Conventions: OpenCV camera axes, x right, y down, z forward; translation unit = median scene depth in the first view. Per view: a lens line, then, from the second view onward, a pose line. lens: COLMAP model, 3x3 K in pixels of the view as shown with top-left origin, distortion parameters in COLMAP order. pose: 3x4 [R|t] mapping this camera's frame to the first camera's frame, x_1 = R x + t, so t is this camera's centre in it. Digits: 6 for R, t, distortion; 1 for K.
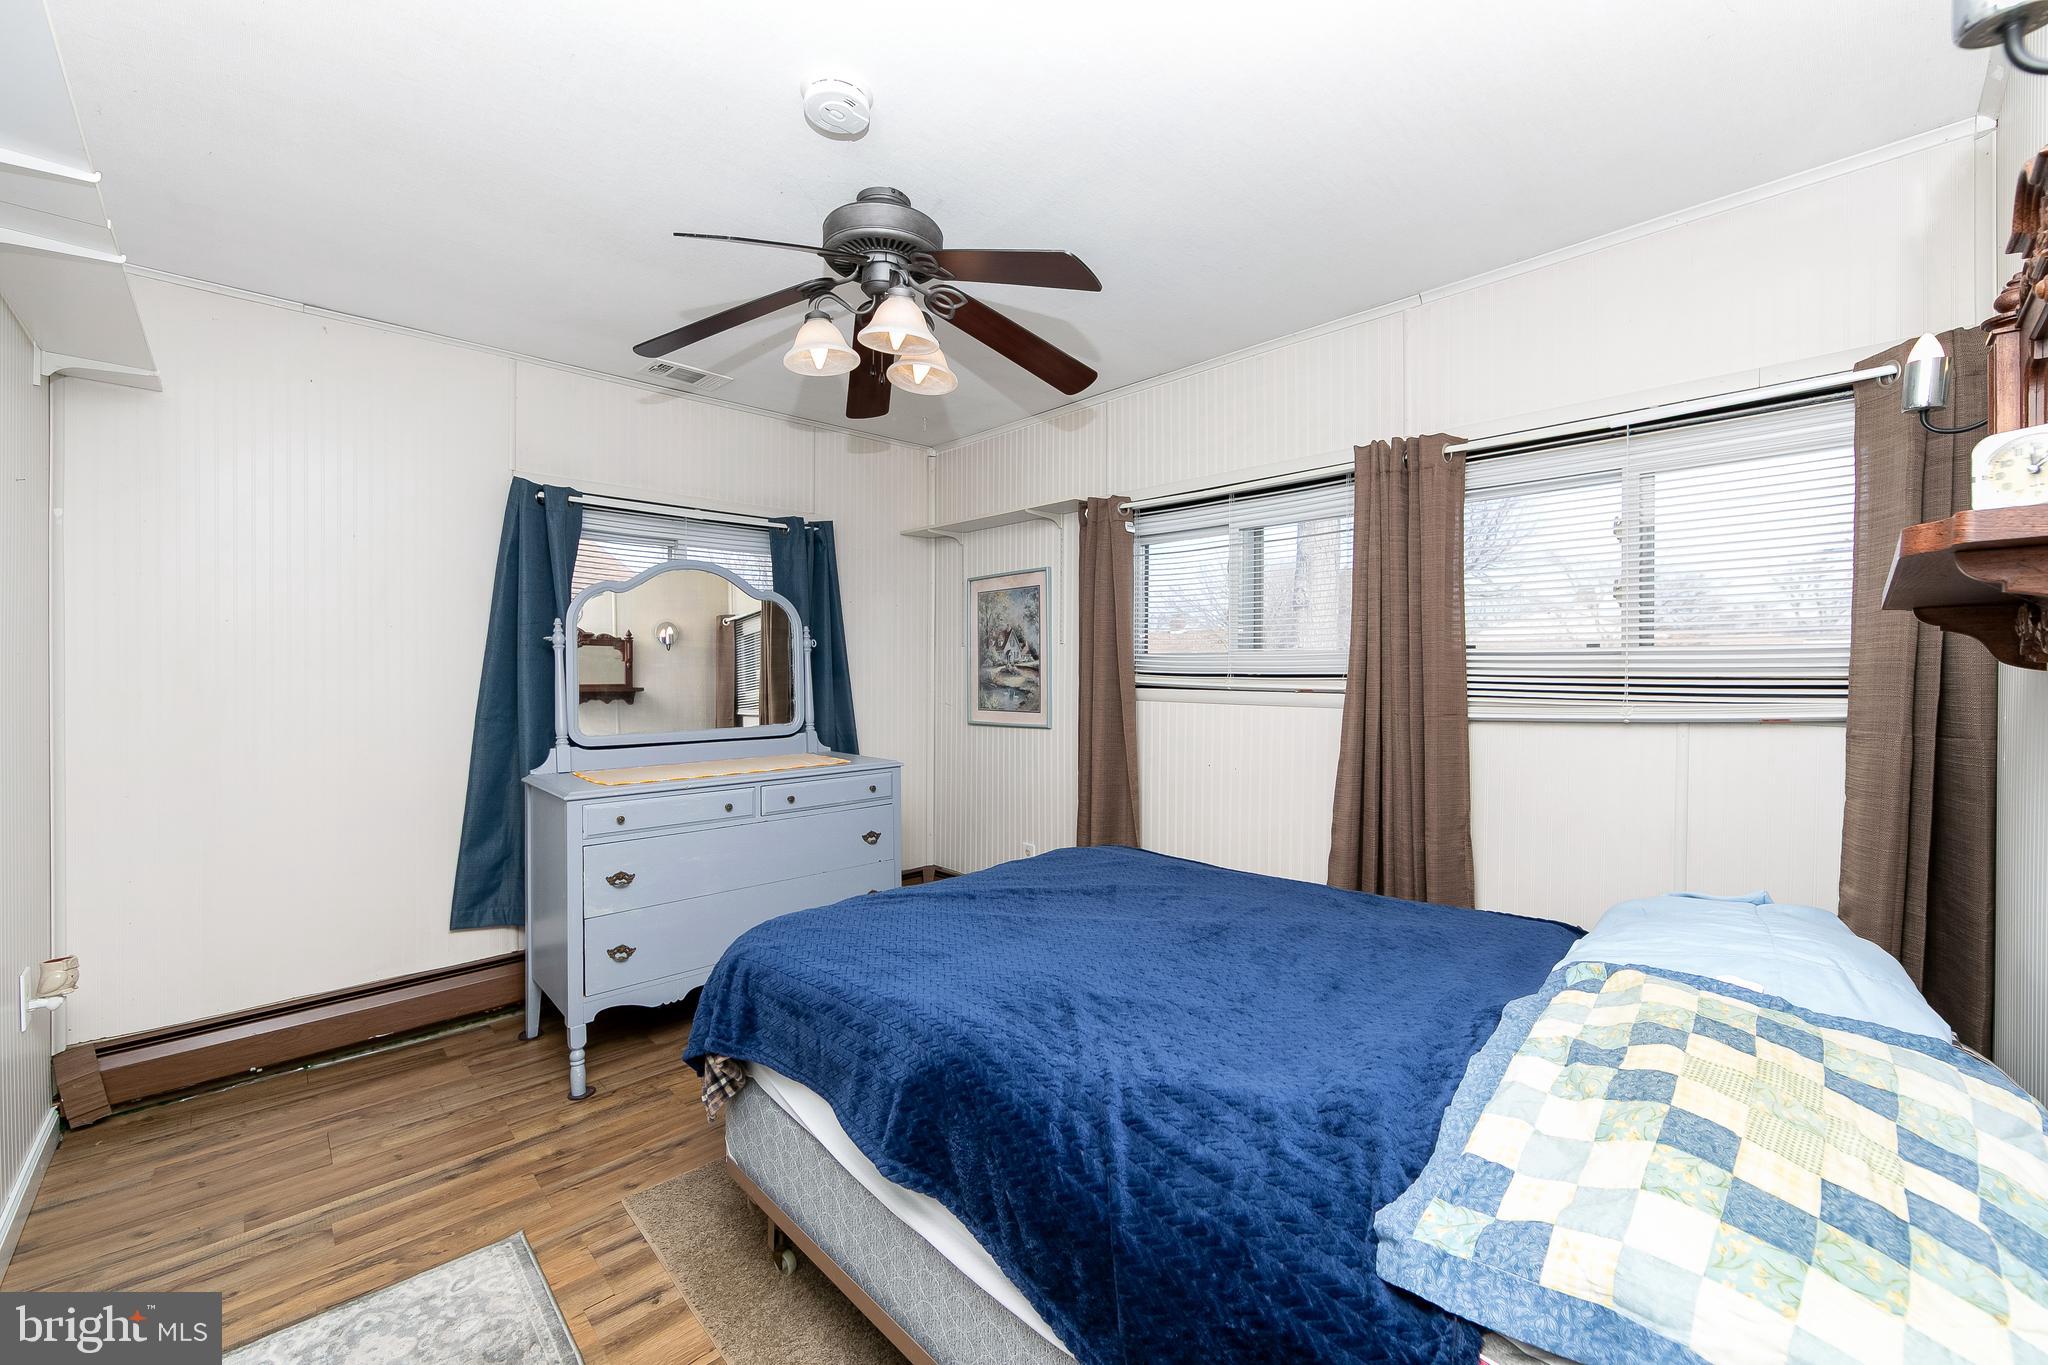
lens RADIAL K [[795.0, 0, 1022.6], [0, 795.0, 674.3], [0, 0, 1]] dist [-0.001985, -0.000094]
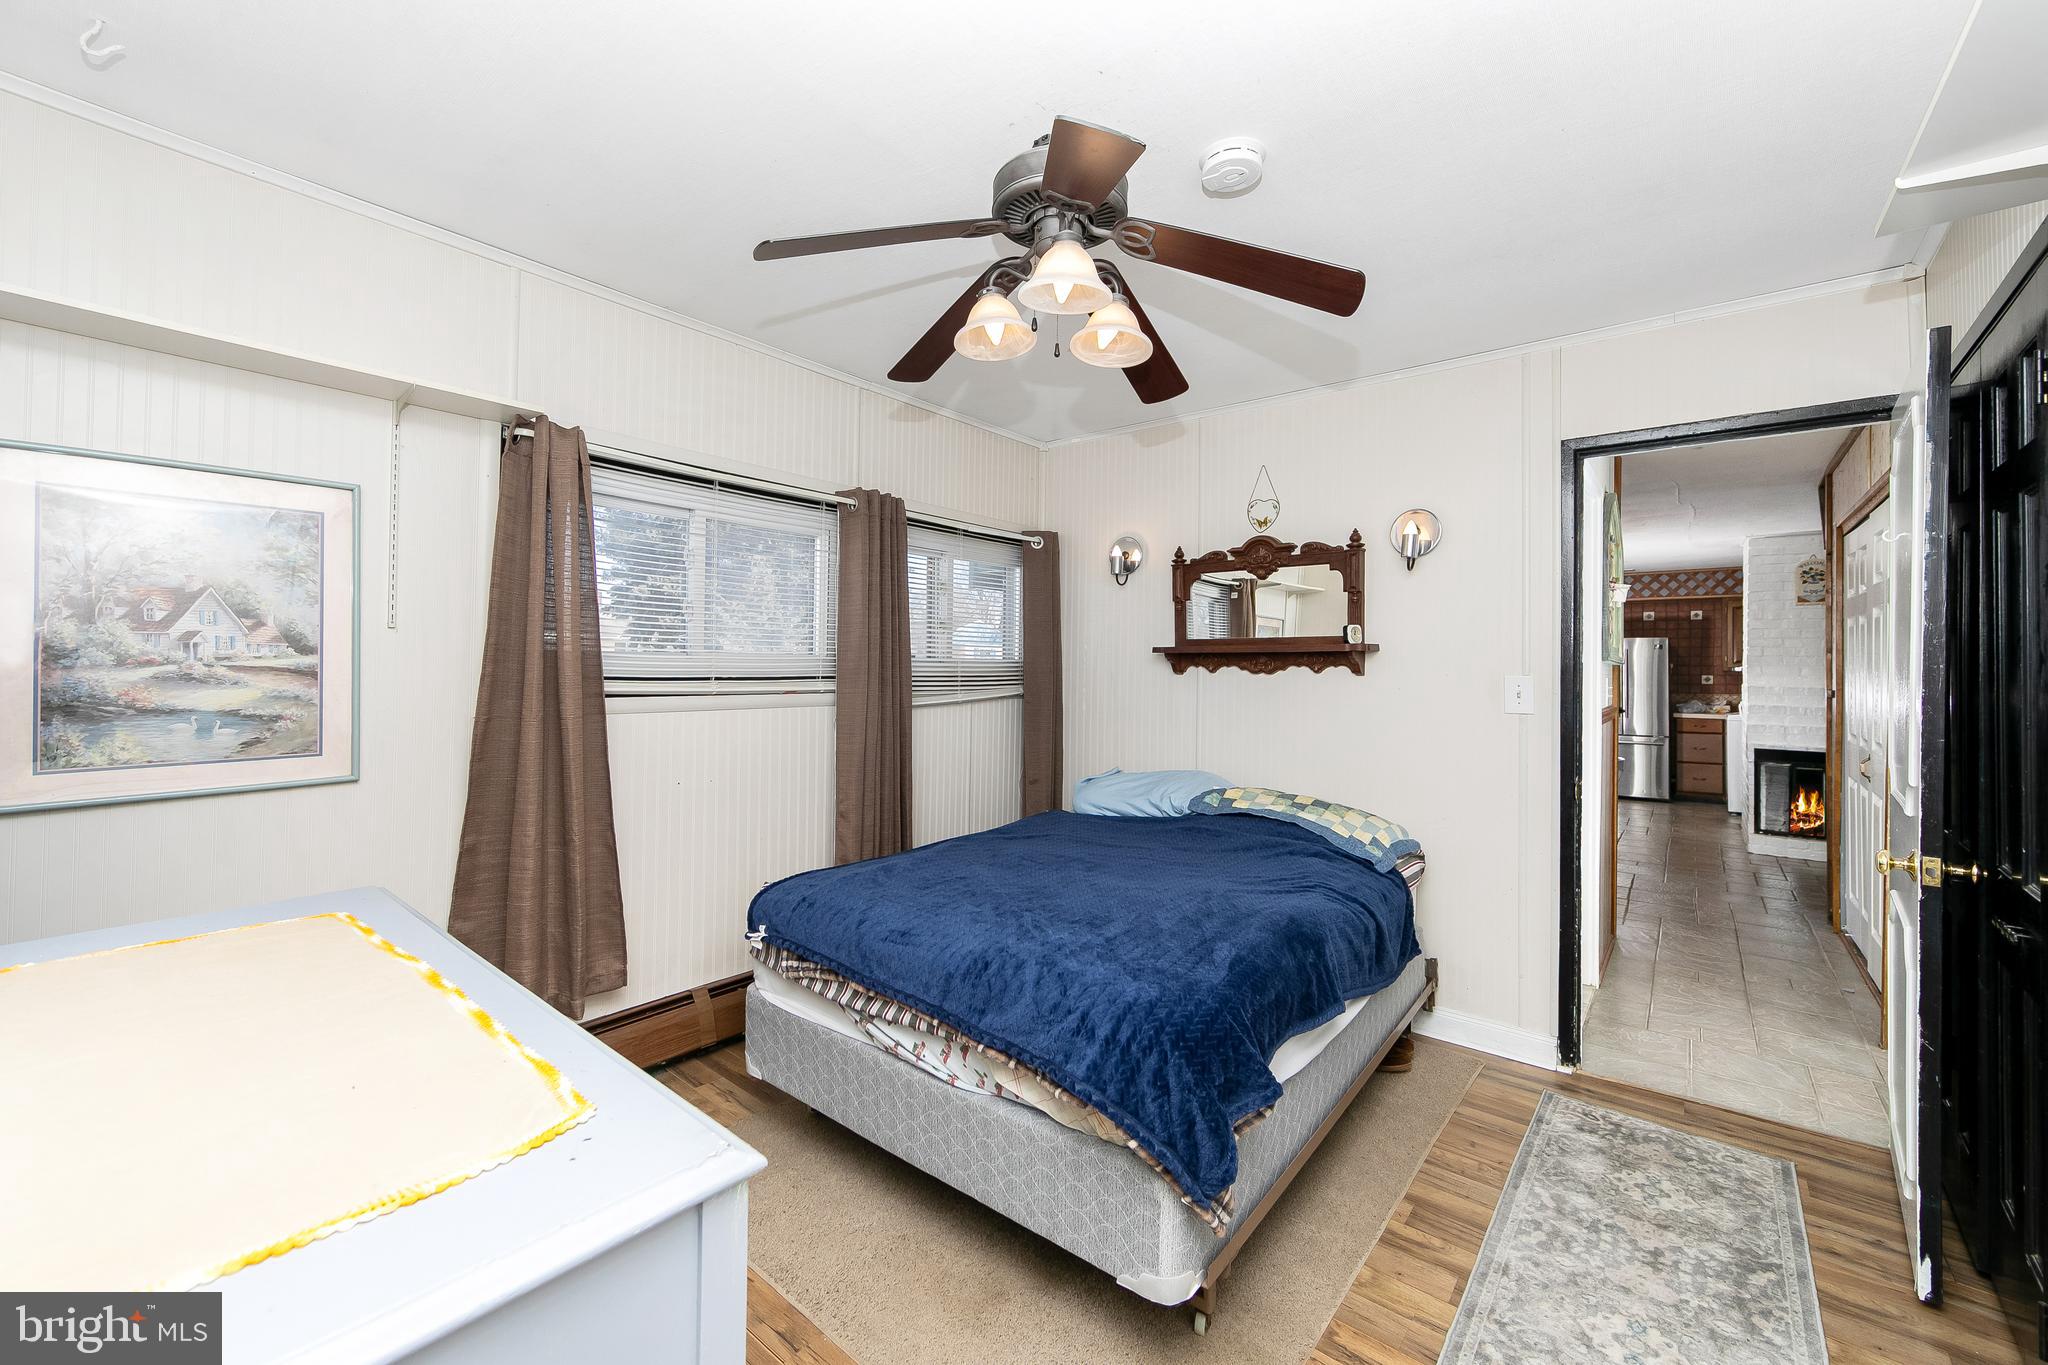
lens RADIAL K [[809.9, 0, 1019.1], [0, 809.9, 663.6], [0, 0, 1]] dist [0.000532, 0.000070]
pose [[-0.110724, 0.002201, 0.993849, -0.559437], [0.002796, 0.999994, -0.001903, -0.010152], [-0.993847, 0.002568, -0.110730, 0.598287]]
